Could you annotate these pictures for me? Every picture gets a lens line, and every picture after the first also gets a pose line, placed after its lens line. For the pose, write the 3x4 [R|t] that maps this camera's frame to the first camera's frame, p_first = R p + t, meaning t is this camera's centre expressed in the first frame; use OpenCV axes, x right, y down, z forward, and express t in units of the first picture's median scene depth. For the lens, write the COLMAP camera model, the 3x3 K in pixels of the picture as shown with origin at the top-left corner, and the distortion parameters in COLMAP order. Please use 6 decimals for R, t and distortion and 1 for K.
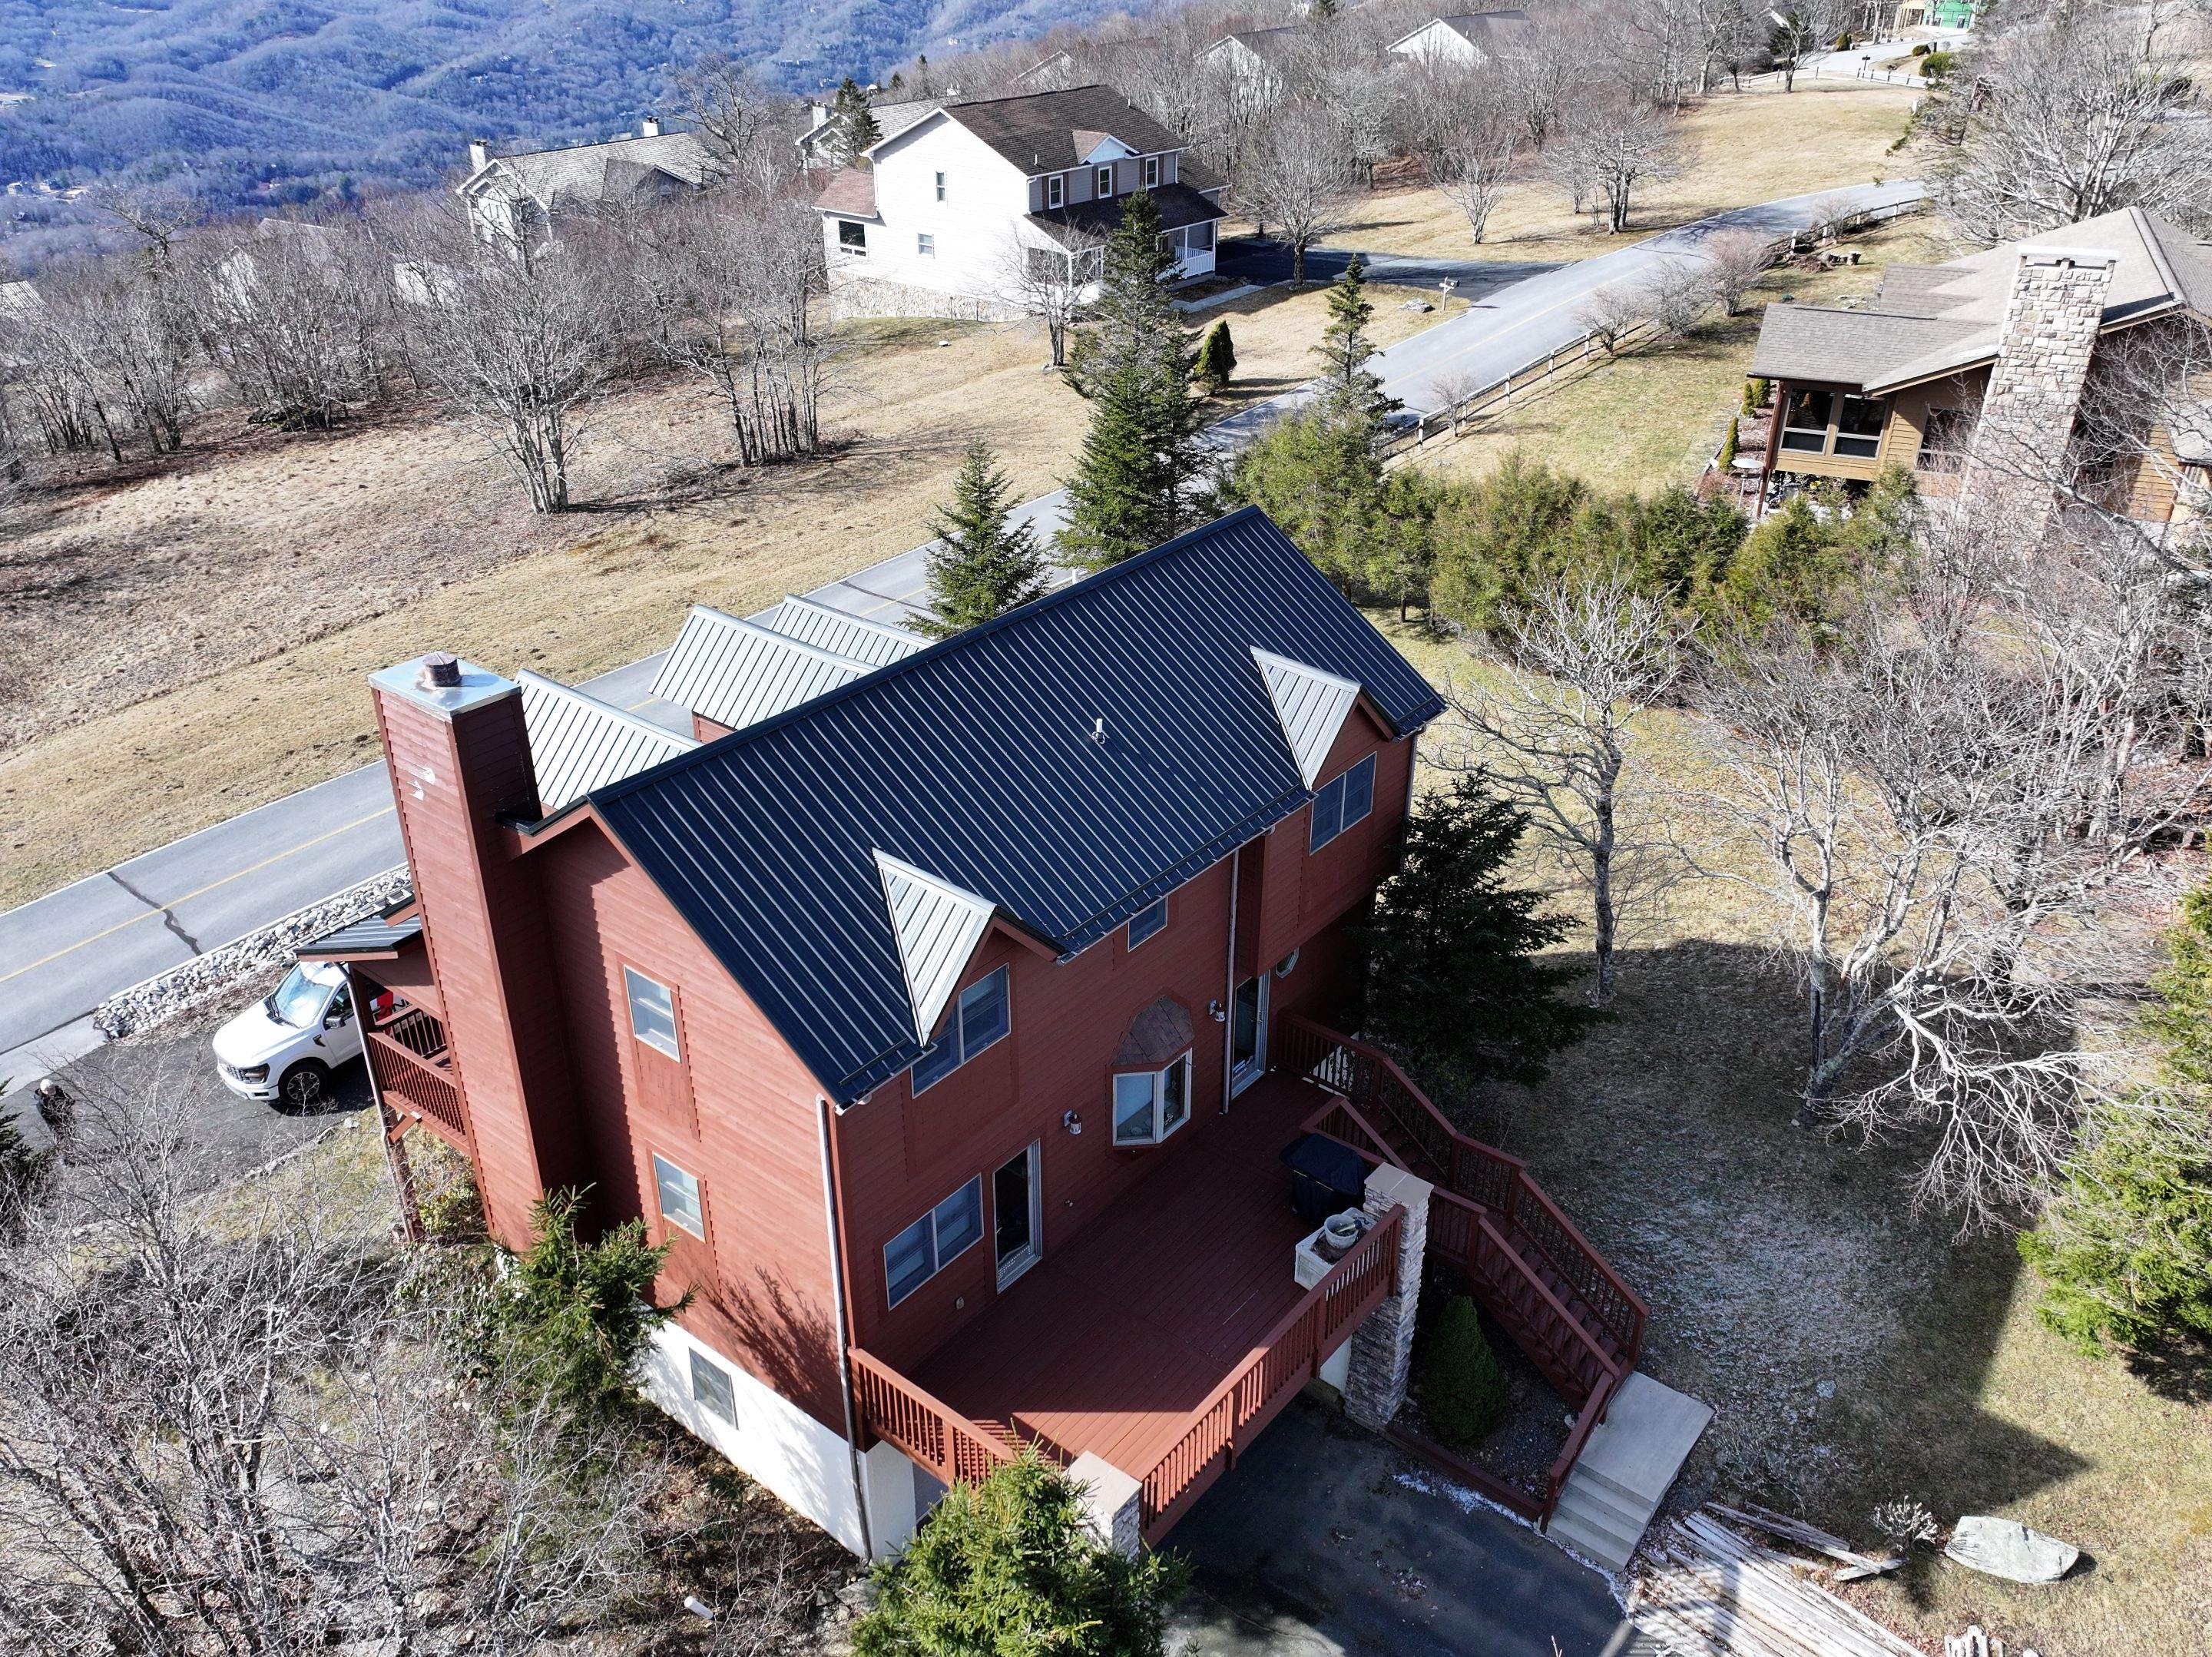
lens RADIAL K [[1801.0, 0, 1106.5], [0, 1801.0, 832.4], [0, 0, 1]] dist [0.006408, -0.001631]
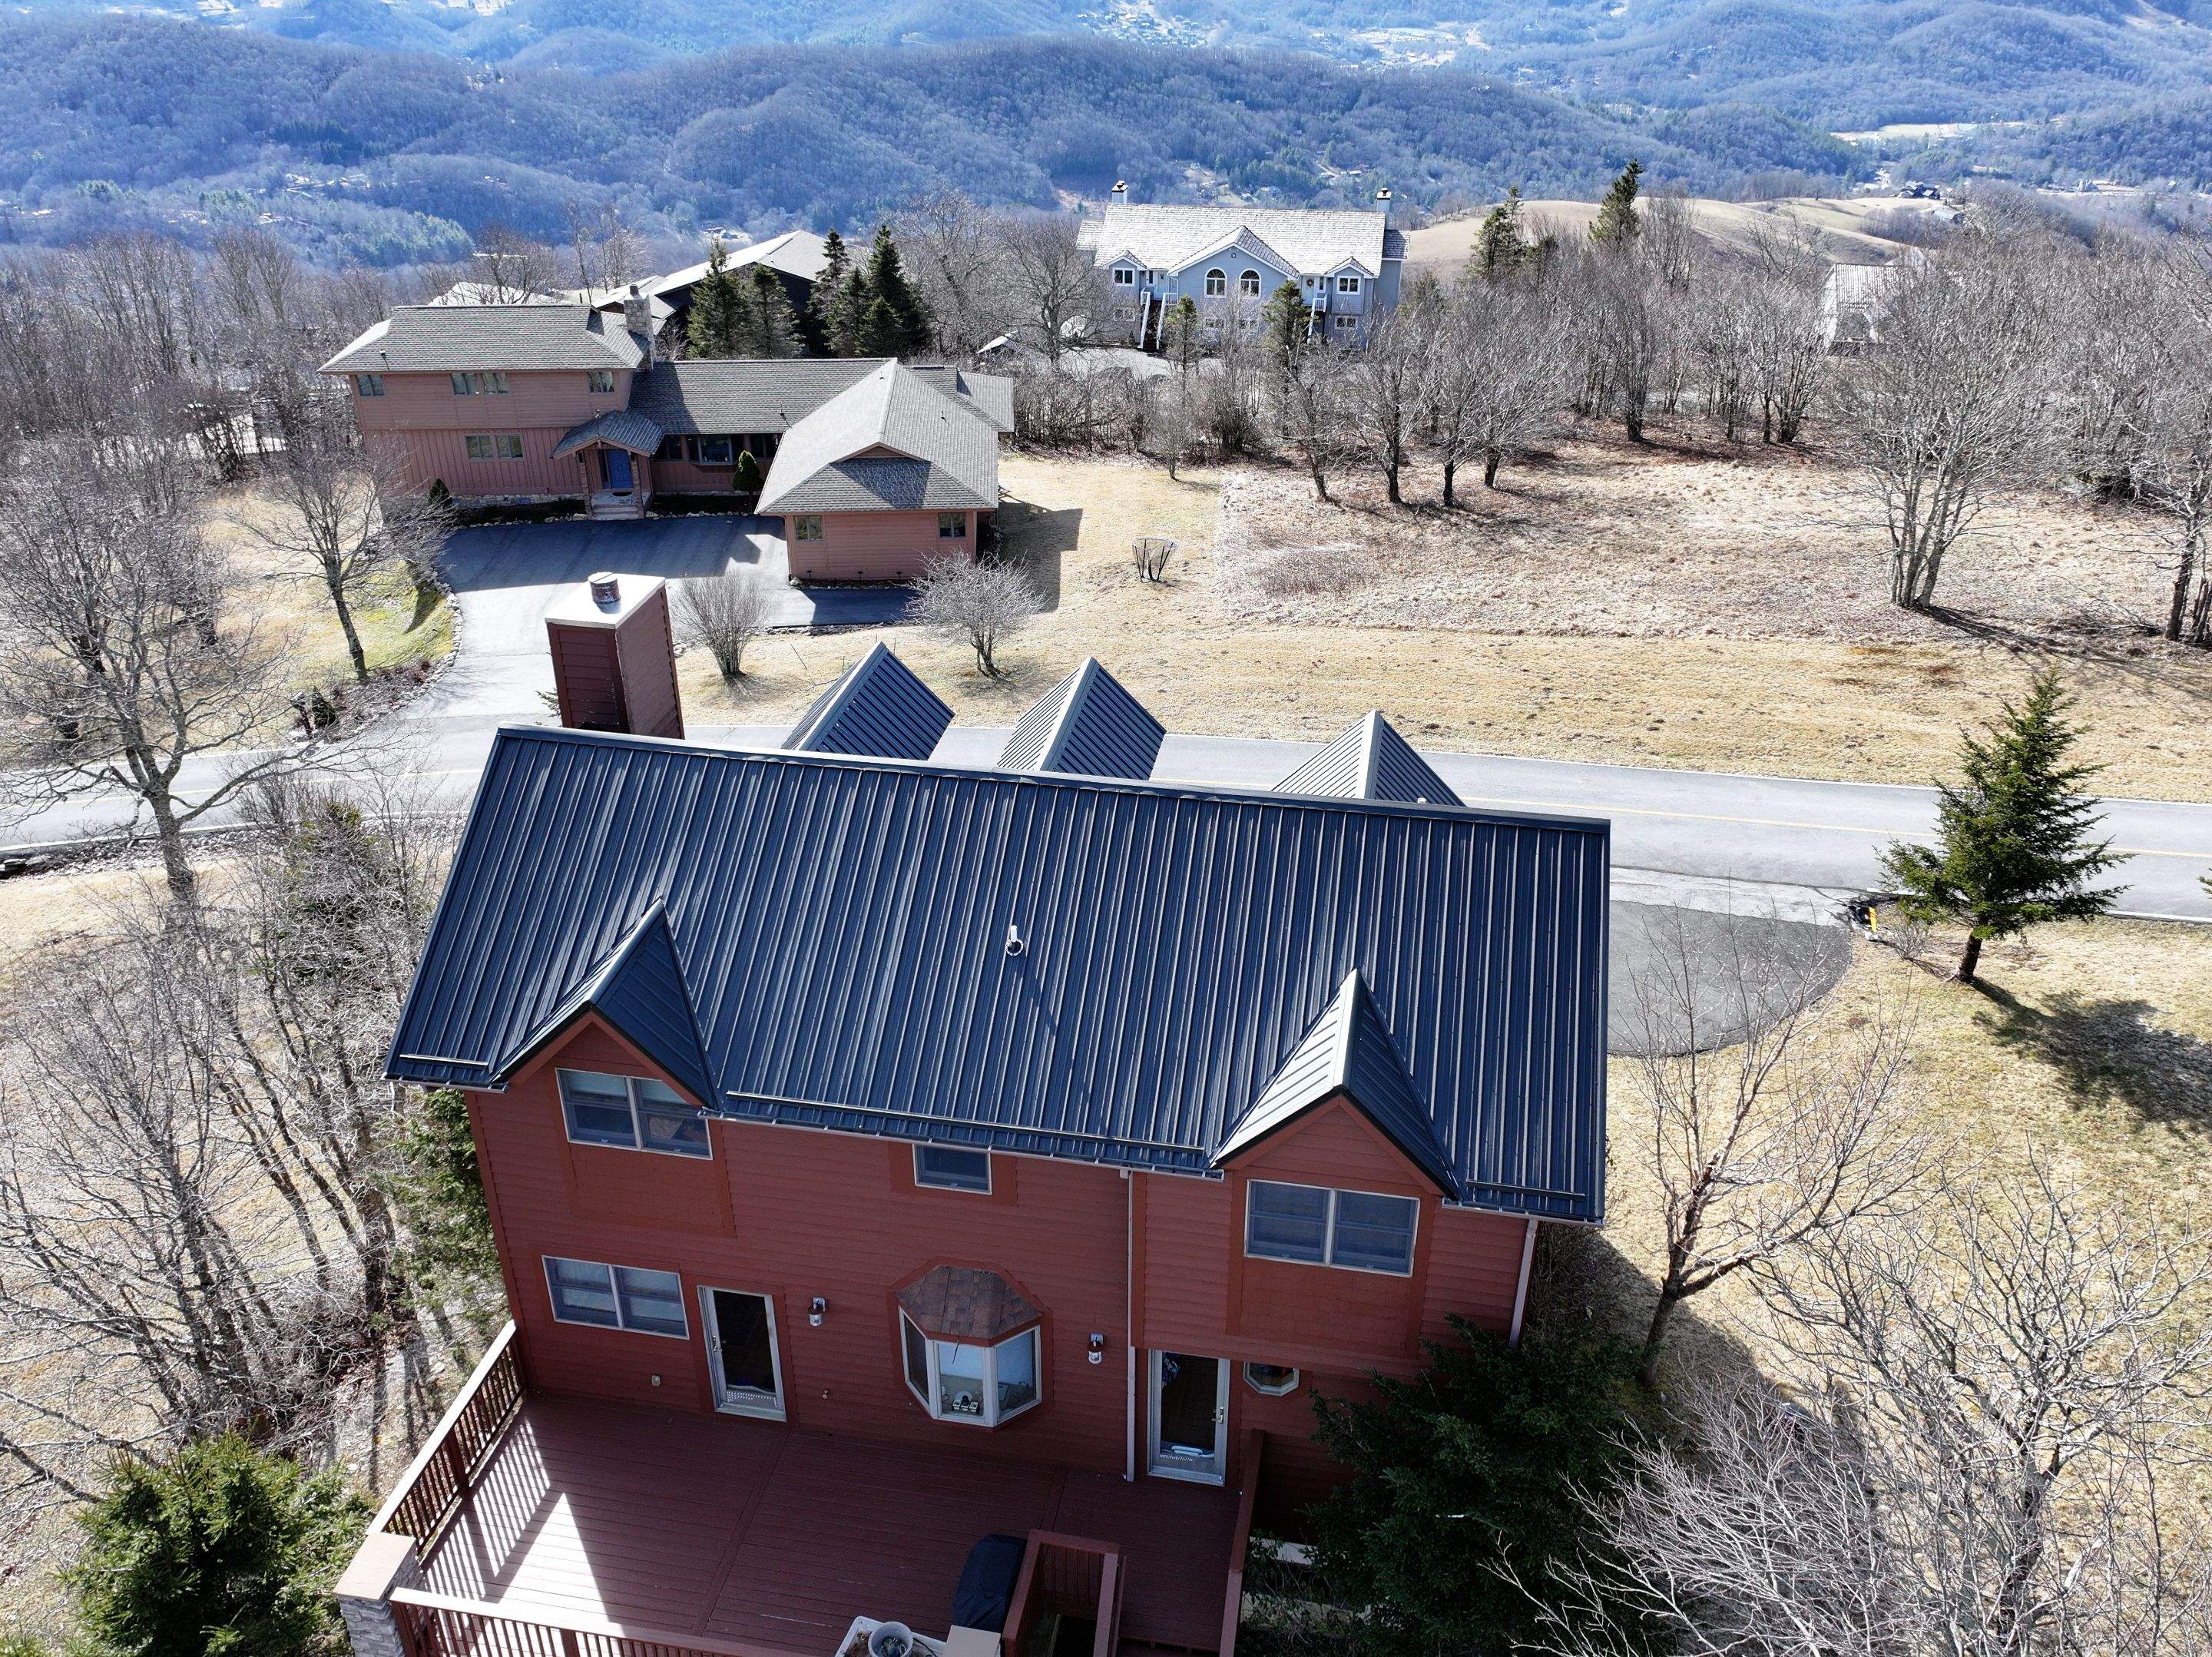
lens RADIAL K [[1801.0, 0, 1106.5], [0, 1801.0, 832.4], [0, 0, 1]] dist [0.006408, -0.001631]
pose [[0.466176, 0.424888, -0.775983, 0.223747], [-0.424039, 0.877116, 0.225520, -0.107994], [0.776448, 0.223915, 0.589059, 0.197289]]
